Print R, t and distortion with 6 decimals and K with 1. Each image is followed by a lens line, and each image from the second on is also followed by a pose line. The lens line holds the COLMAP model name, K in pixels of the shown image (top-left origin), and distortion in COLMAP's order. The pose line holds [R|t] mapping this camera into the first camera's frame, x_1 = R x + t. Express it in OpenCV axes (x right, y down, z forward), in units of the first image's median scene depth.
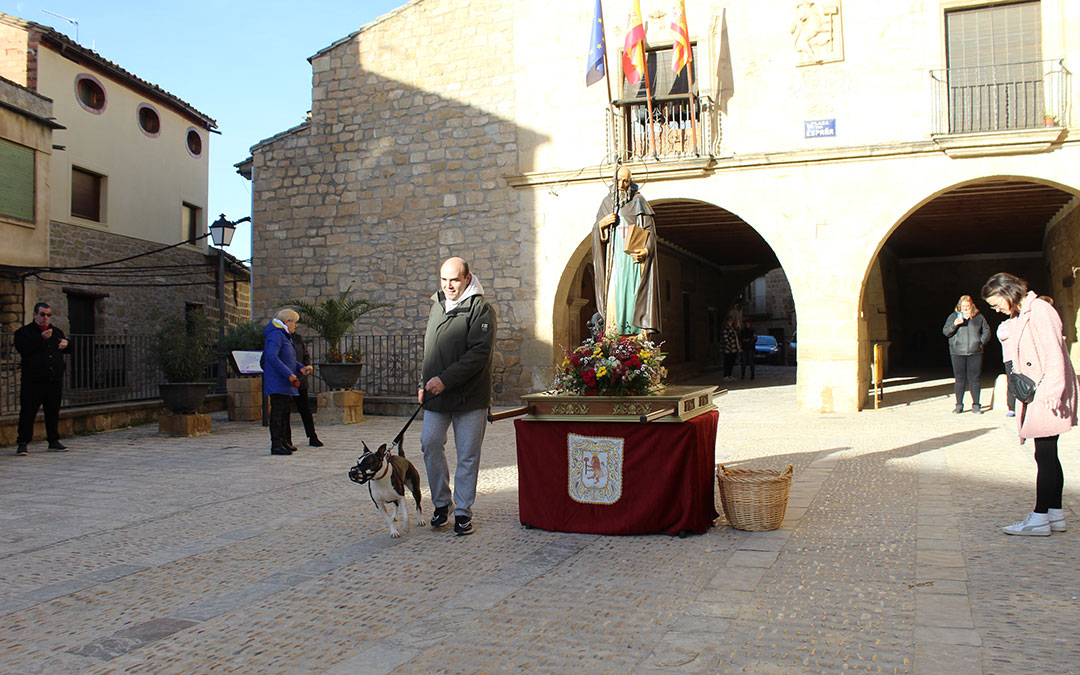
lens RADIAL K [[938.5, 0, 544.0], [0, 938.5, 331.3], [0, 0, 1]] dist [-0.162274, 0.158659]
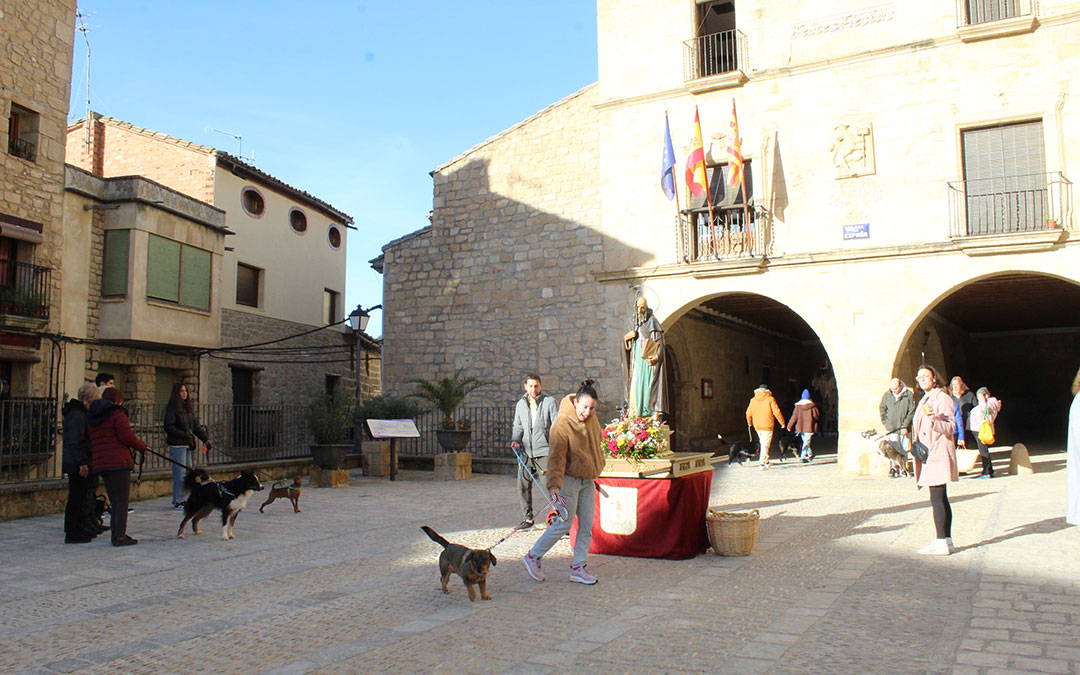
lens RADIAL K [[903.4, 0, 542.0], [0, 903.4, 336.1], [0, 0, 1]] dist [-0.167318, 0.158674]
pose [[0.991825, -0.003332, -0.127559, 0.038526], [-0.005160, 0.997794, -0.066190, -0.009043], [0.127498, 0.066307, 0.989620, -0.131698]]
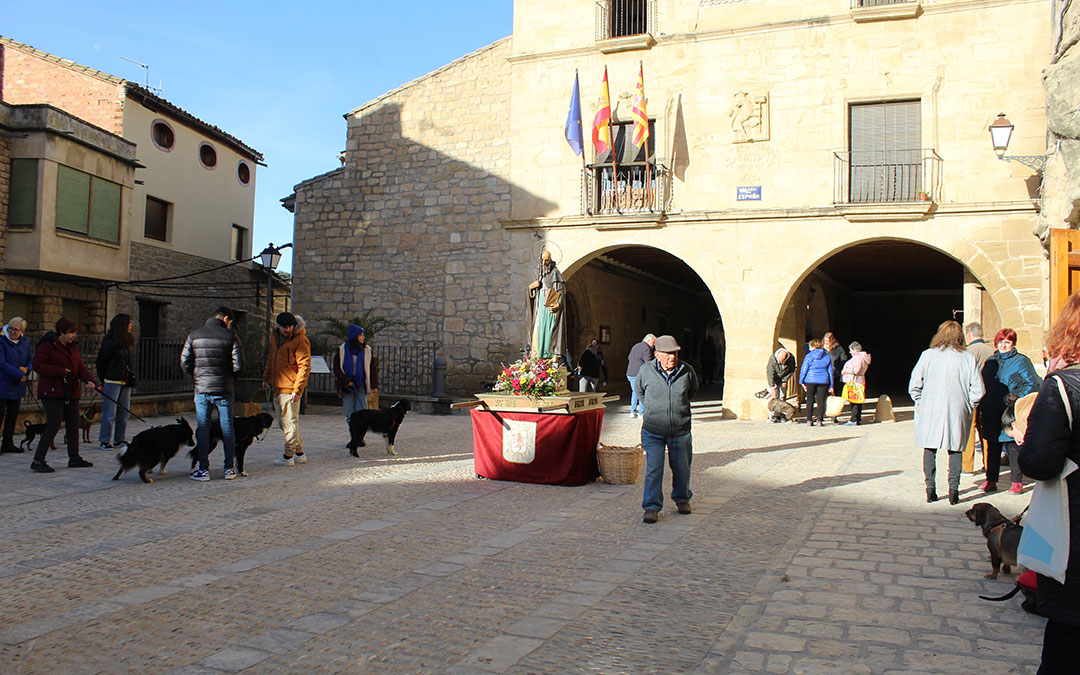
lens RADIAL K [[903.4, 0, 542.0], [0, 903.4, 336.1], [0, 0, 1]] dist [-0.167318, 0.158674]
pose [[0.999254, 0.034180, -0.017978, 0.038794], [-0.034271, 0.999401, -0.004766, -0.008953], [0.017804, 0.005378, 0.999827, -0.181856]]
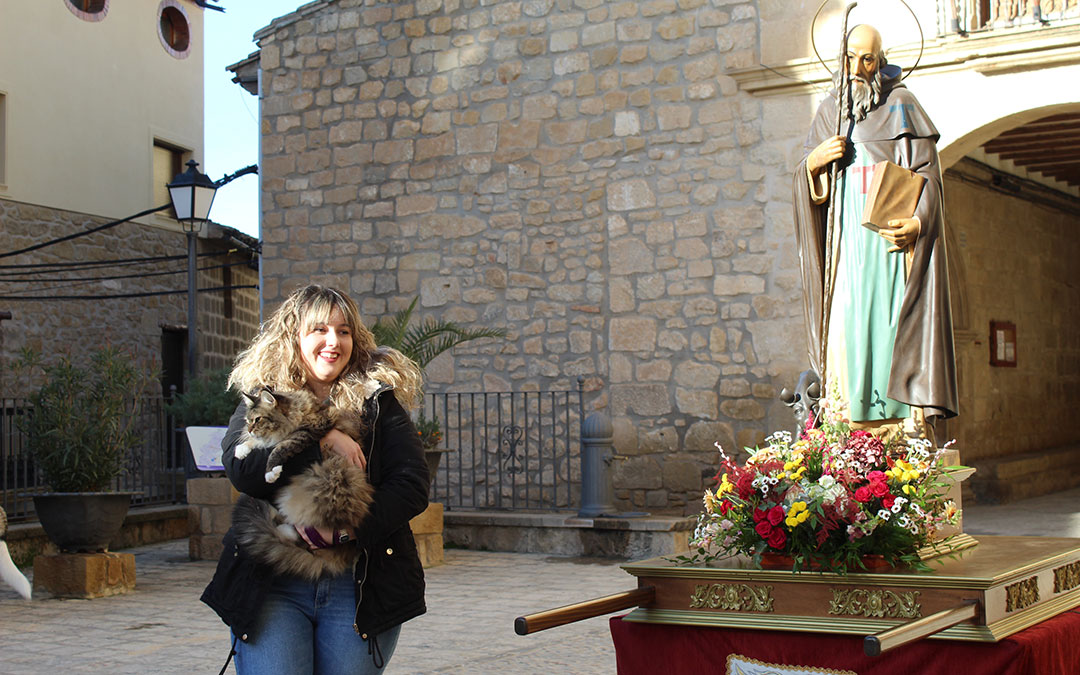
lens RADIAL K [[1729.6, 0, 545.9], [0, 1729.6, 337.5], [0, 0, 1]] dist [-0.020100, 0.105797]
pose [[0.982032, -0.011511, -0.188361, 0.031627], [0.008311, 0.999808, -0.017769, -0.007436], [0.188529, 0.015884, 0.981939, 0.070379]]
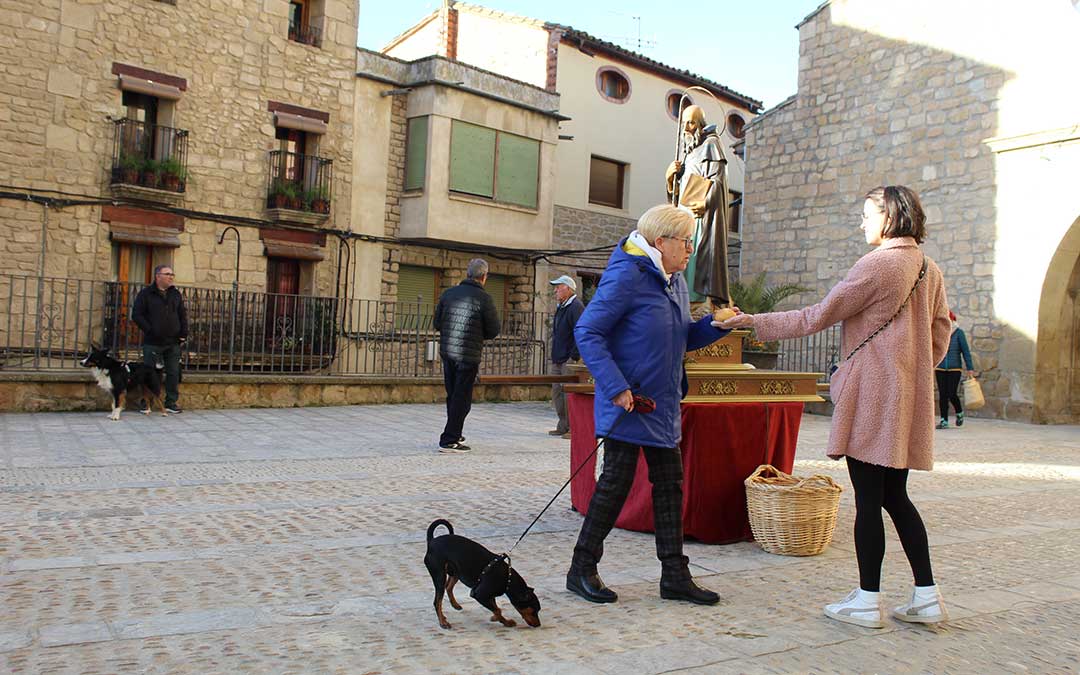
lens RADIAL K [[1014.8, 0, 542.4], [0, 1014.8, 331.6], [0, 0, 1]] dist [-0.149162, 0.153552]
pose [[0.778952, 0.042985, -0.625609, 0.197481], [-0.044098, 0.998933, 0.013730, 0.008246], [0.625532, 0.016893, 0.780016, 0.069714]]
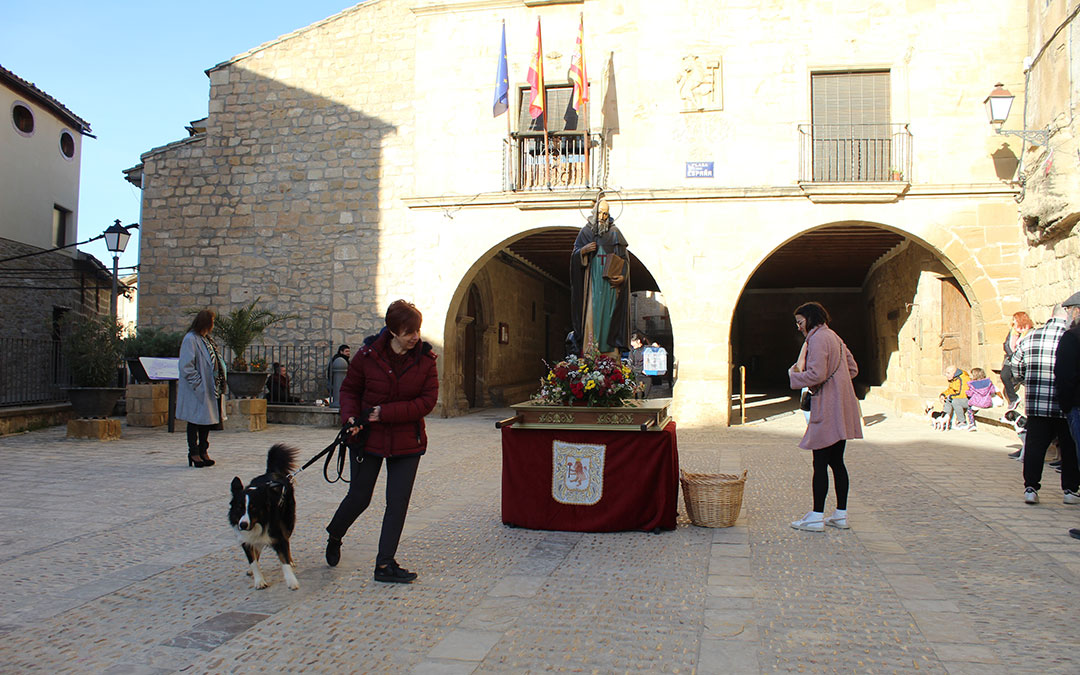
lens RADIAL K [[899.6, 0, 542.3], [0, 899.6, 335.1], [0, 0, 1]] dist [-0.162917, 0.145021]
pose [[0.983005, 0.030063, 0.181100, -0.061258], [-0.027431, 0.999479, -0.017021, 0.001254], [-0.181517, 0.011764, 0.983317, -0.012551]]
